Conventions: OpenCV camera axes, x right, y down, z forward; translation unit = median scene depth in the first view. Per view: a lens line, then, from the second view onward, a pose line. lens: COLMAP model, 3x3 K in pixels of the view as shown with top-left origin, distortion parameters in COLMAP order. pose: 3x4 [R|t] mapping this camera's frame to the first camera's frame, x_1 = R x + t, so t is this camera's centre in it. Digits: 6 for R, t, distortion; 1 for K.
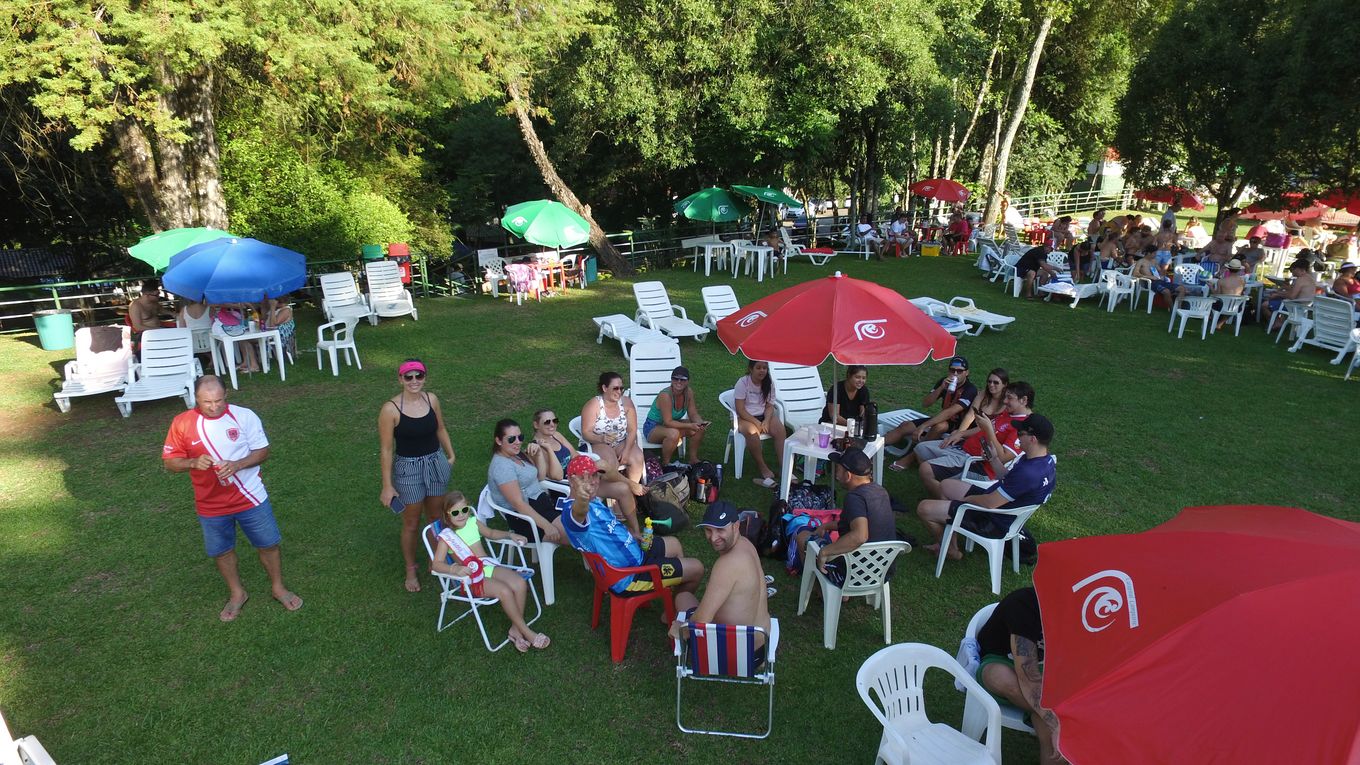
lens RADIAL K [[781.1, 0, 683.9], [0, 781.1, 382.1], [0, 0, 1]] dist [-0.015256, 0.015753]
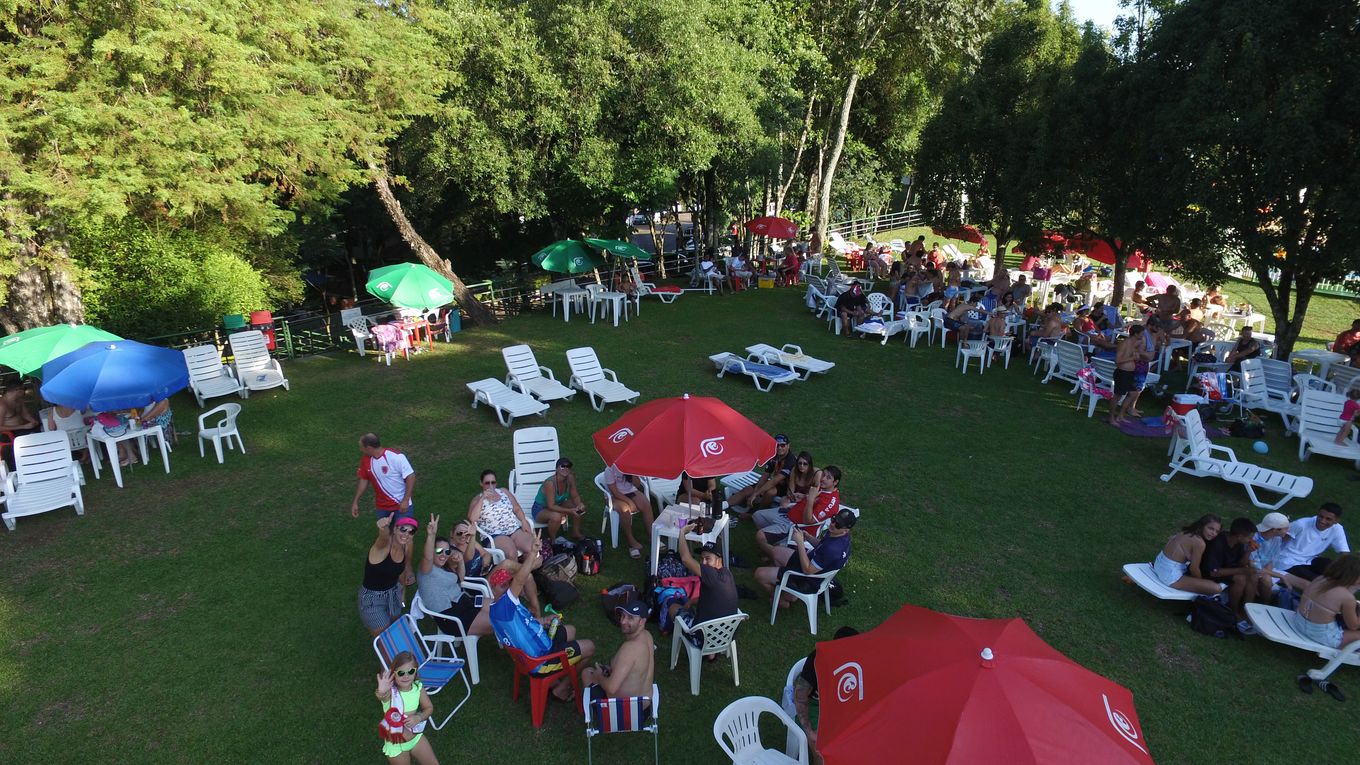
lens RADIAL K [[782.6, 0, 680.0], [0, 782.6, 382.5], [0, 0, 1]] dist [-0.002306, 0.006466]
pose [[0.982216, -0.055870, 0.179249, -0.019280], [0.054222, 0.998430, 0.014083, -0.080742], [-0.179755, -0.004113, 0.983703, -0.120862]]
